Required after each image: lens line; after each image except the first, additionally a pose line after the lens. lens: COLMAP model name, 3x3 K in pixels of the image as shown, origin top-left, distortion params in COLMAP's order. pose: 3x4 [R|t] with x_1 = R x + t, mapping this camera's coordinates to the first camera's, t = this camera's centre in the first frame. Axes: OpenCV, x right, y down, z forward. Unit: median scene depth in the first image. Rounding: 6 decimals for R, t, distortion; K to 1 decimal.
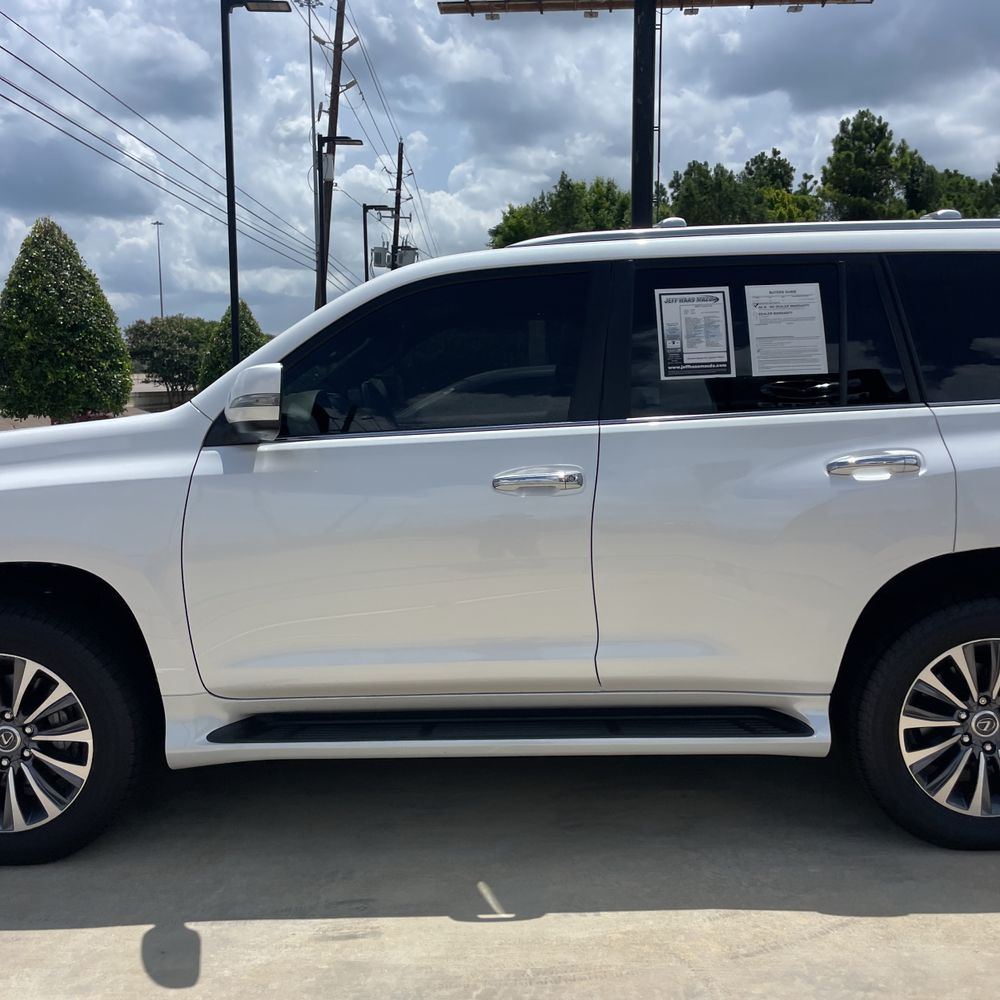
lens RADIAL K [[1025.6, 0, 521.1], [0, 1025.6, 495.4], [0, 0, 1]] dist [0.097754, -0.137844]
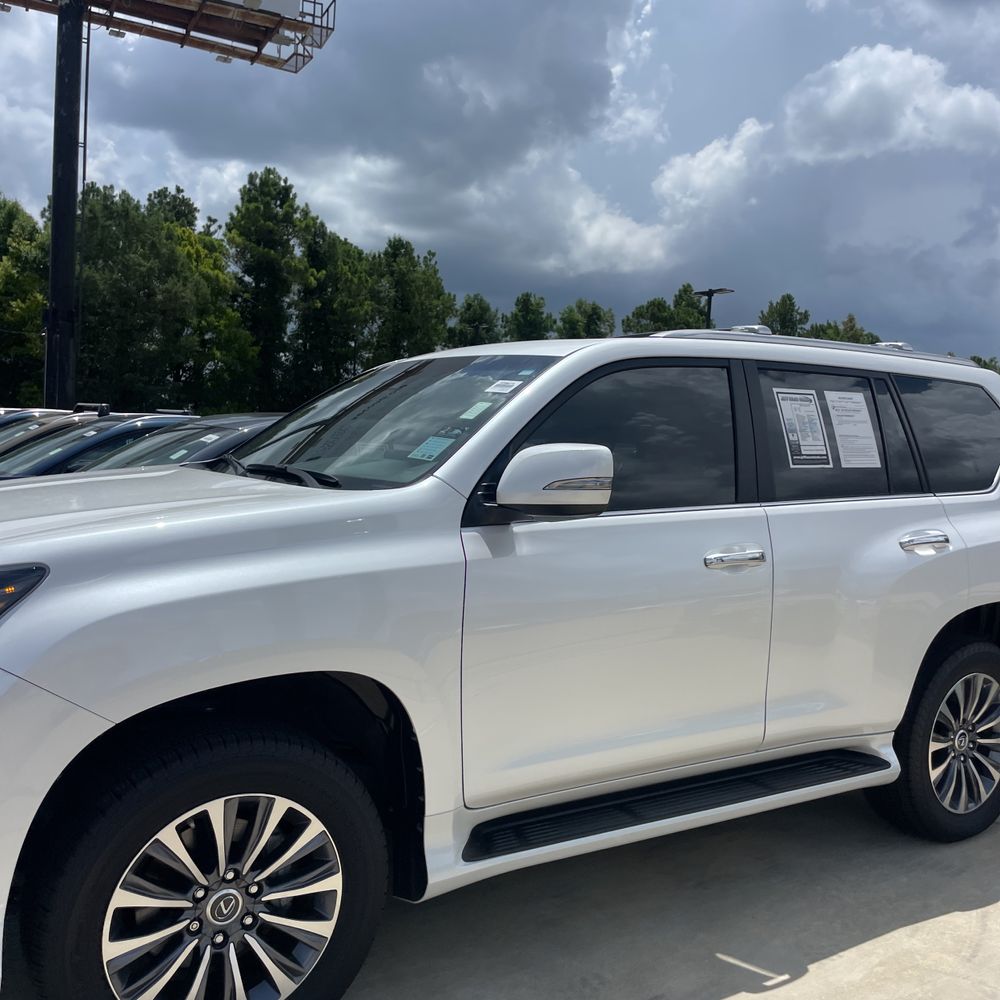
lens RADIAL K [[1025.0, 0, 494.8], [0, 1025.0, 474.6], [0, 0, 1]] dist [0.102532, -0.151941]
pose [[0.827290, 0.027598, 0.561097, -0.771743], [0.002647, 0.998590, -0.053020, -0.044779], [-0.561769, 0.045348, 0.826050, 0.236855]]
